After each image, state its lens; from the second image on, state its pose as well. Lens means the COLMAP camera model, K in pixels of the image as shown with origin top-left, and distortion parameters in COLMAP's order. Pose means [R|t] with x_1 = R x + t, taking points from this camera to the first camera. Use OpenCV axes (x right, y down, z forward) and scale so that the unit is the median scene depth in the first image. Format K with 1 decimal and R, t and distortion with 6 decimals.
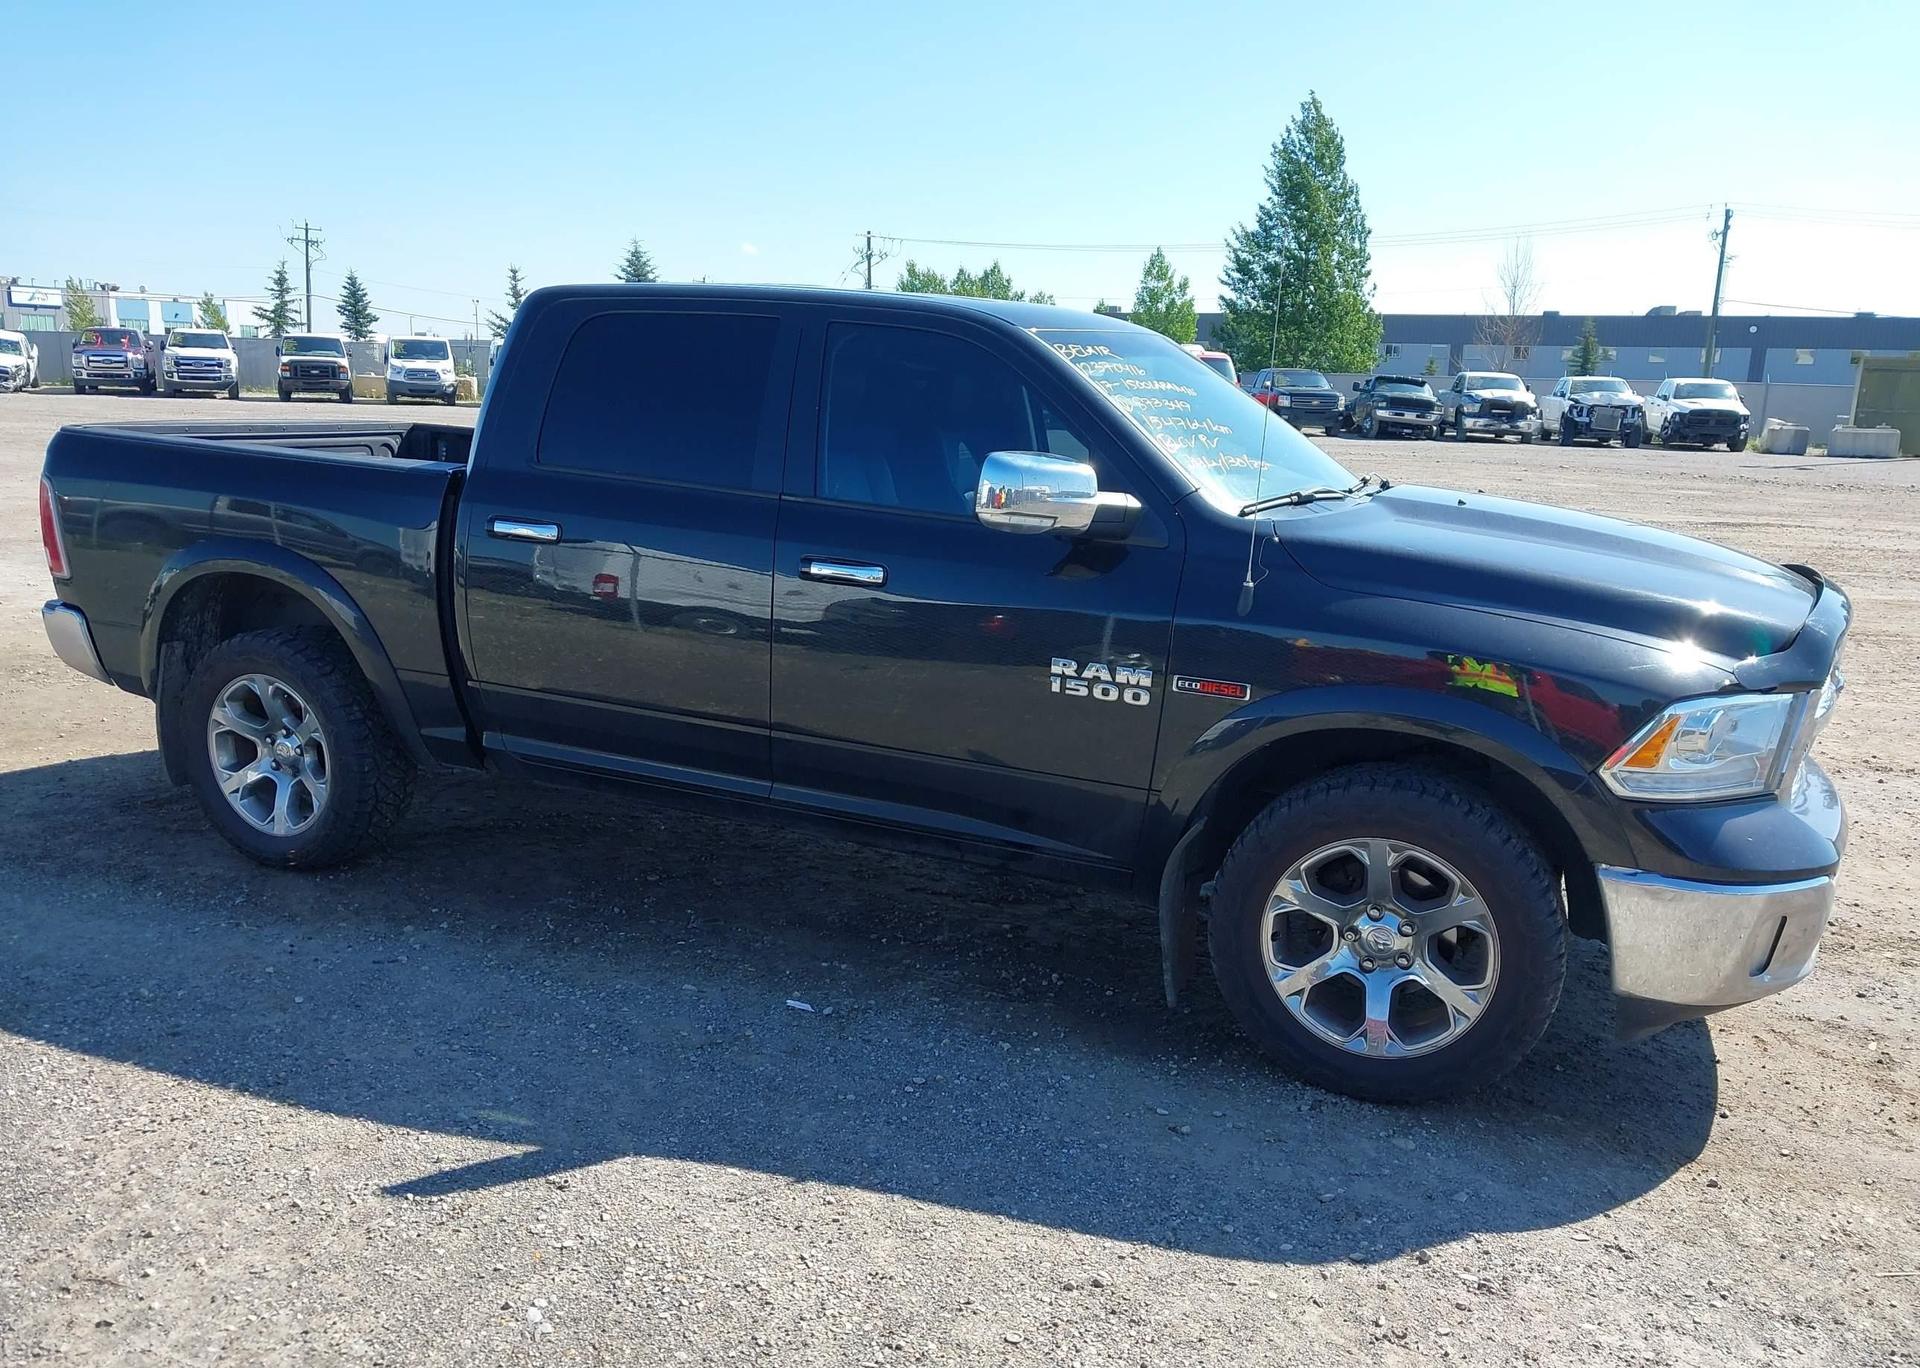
lens RADIAL K [[1516.4, 0, 960.0], [0, 1516.4, 684.0], [0, 0, 1]] dist [0.039960, -0.055252]
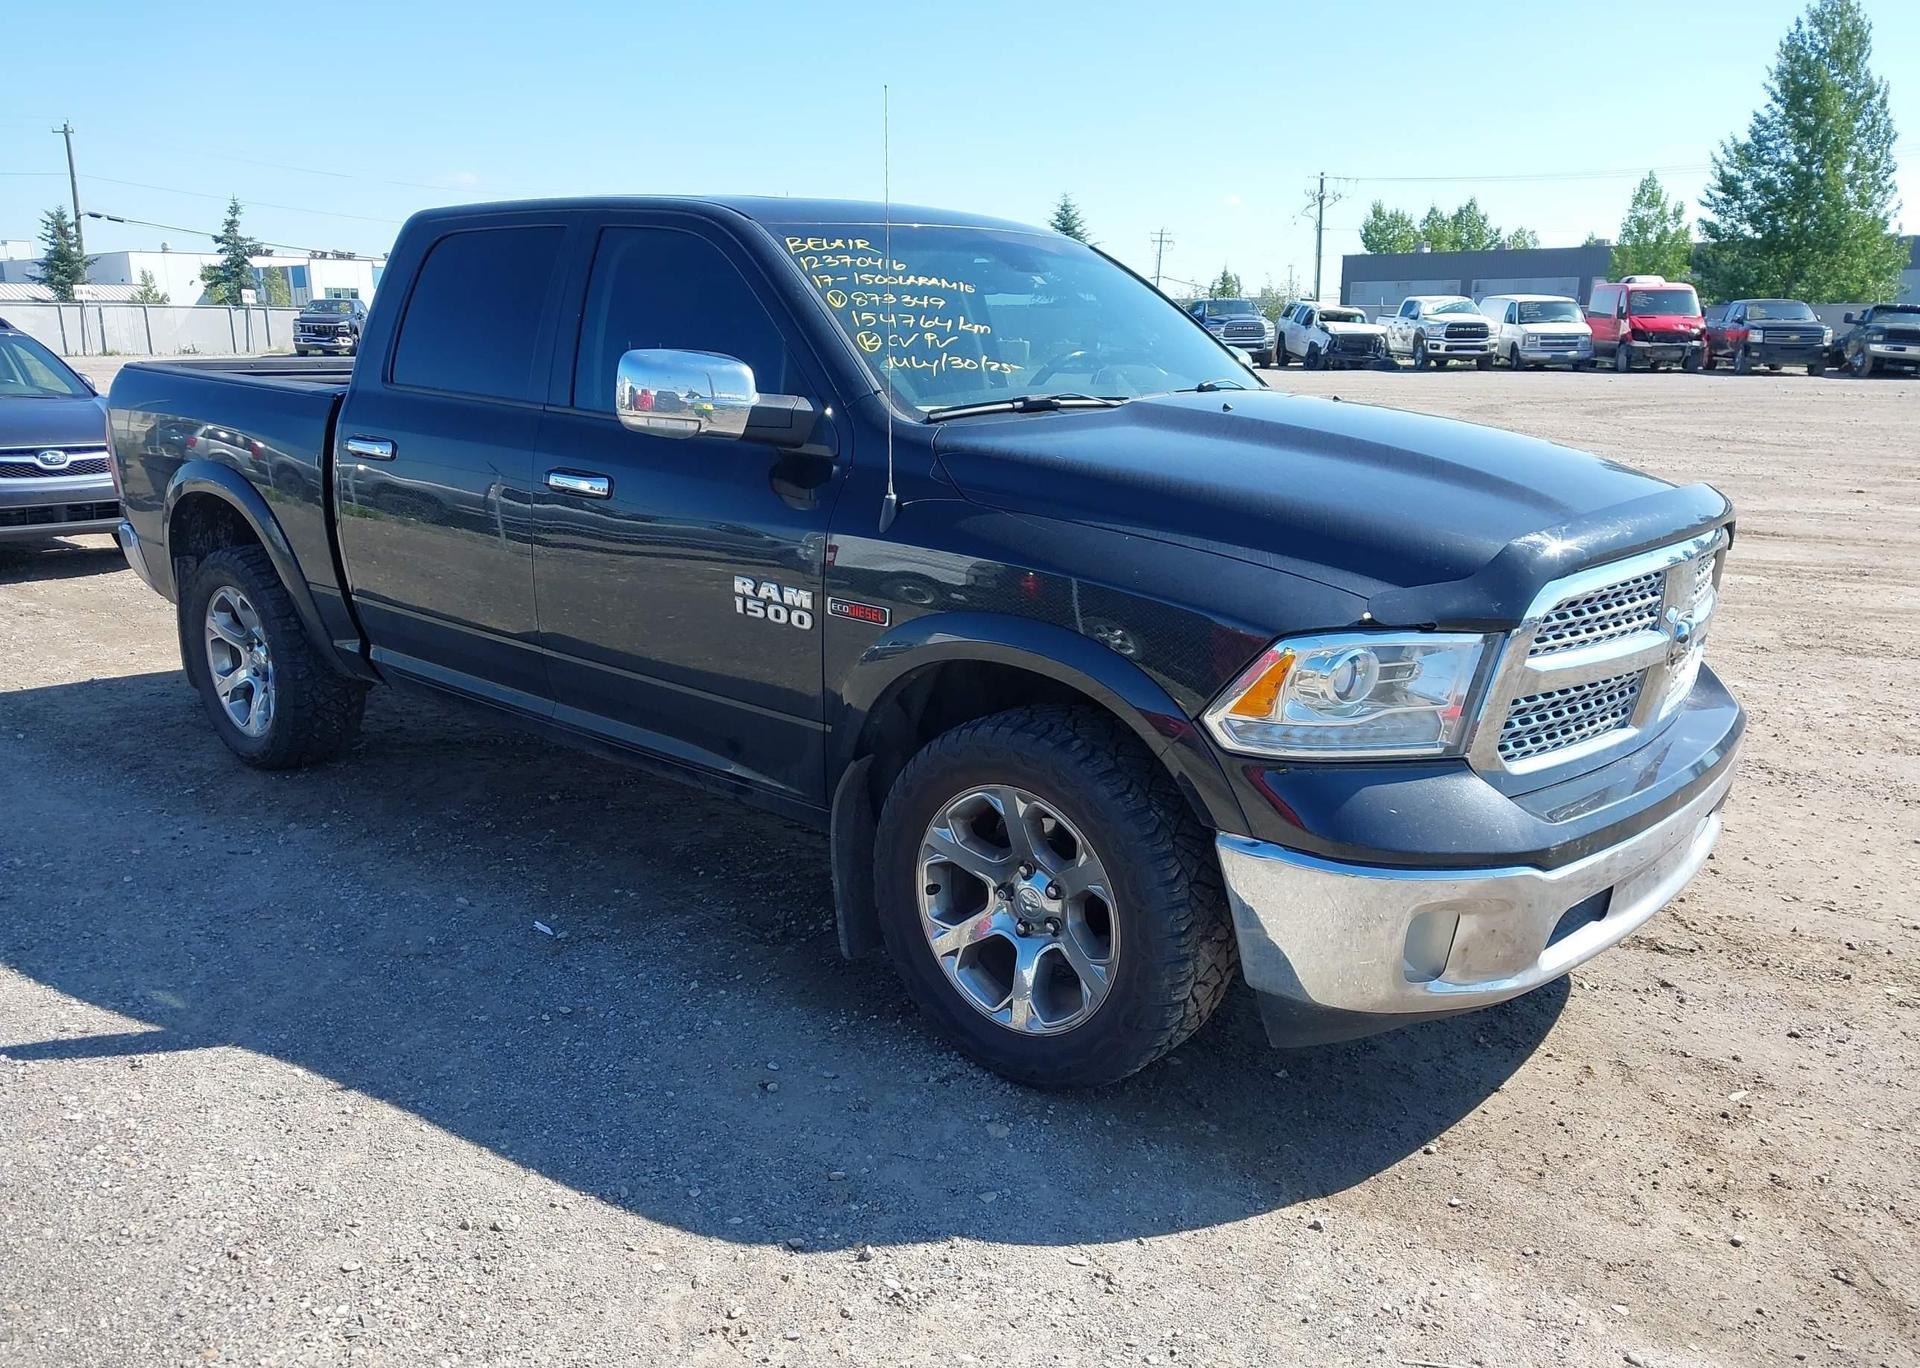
lens RADIAL K [[1517.2, 0, 968.7], [0, 1517.2, 711.1], [0, 0, 1]] dist [0.014508, 0.001197]
pose [[0.956935, 0.045527, -0.286711, 0.325303], [-0.032399, 0.998205, 0.050369, 0.009669], [0.288489, -0.038911, 0.956692, 0.101250]]
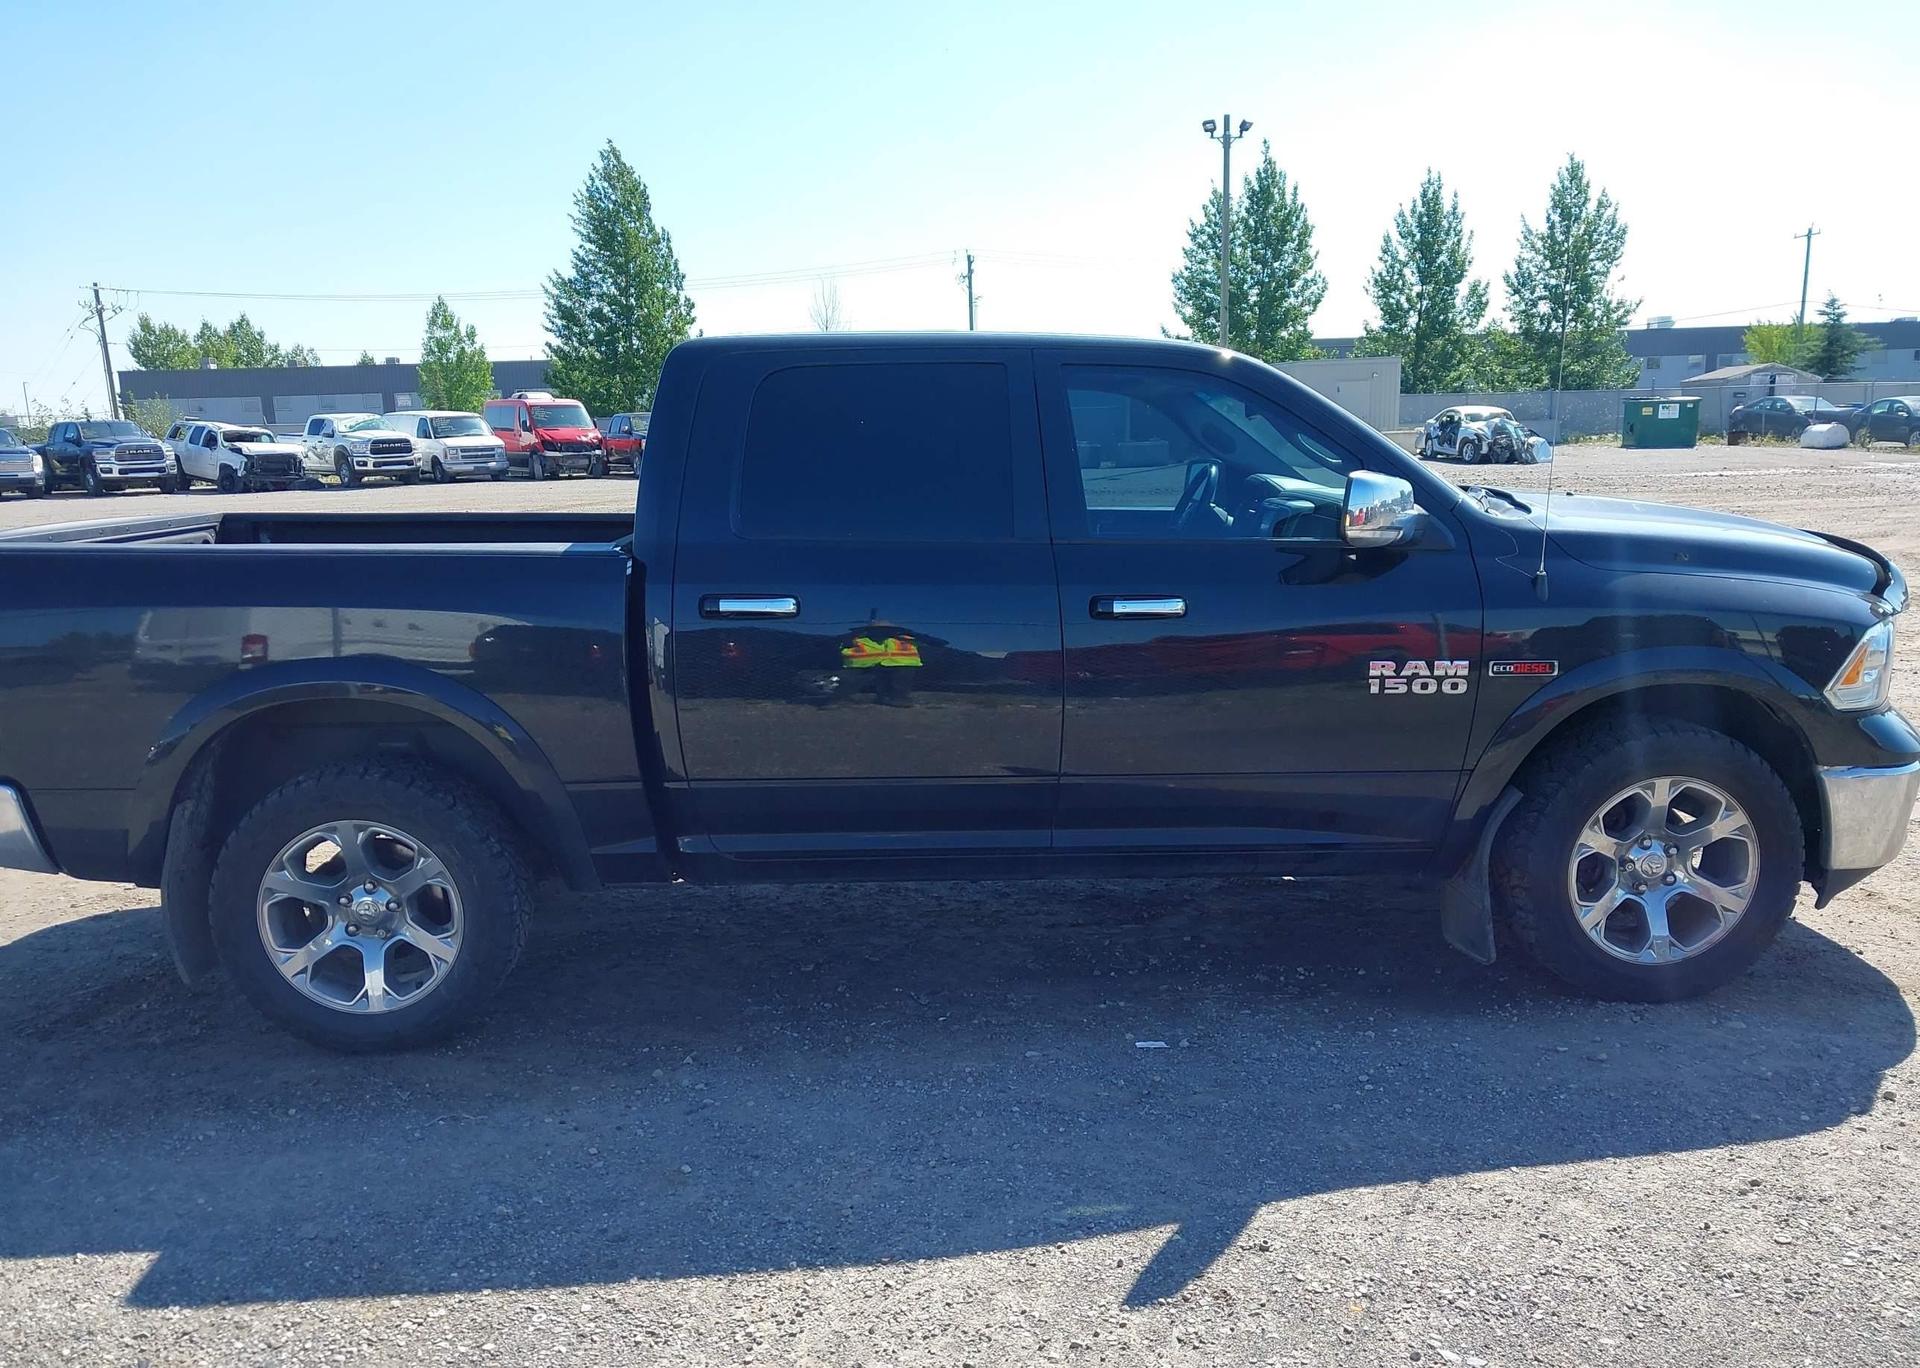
lens RADIAL K [[1526.5, 0, 960.0], [0, 1526.5, 684.0], [0, 0, 1]] dist [0.005519, -0.001403]
pose [[0.893135, -0.126984, 0.431491, -0.460869], [0.139442, 0.990226, 0.002786, -0.031194], [-0.427628, 0.057680, 0.902113, 0.106468]]
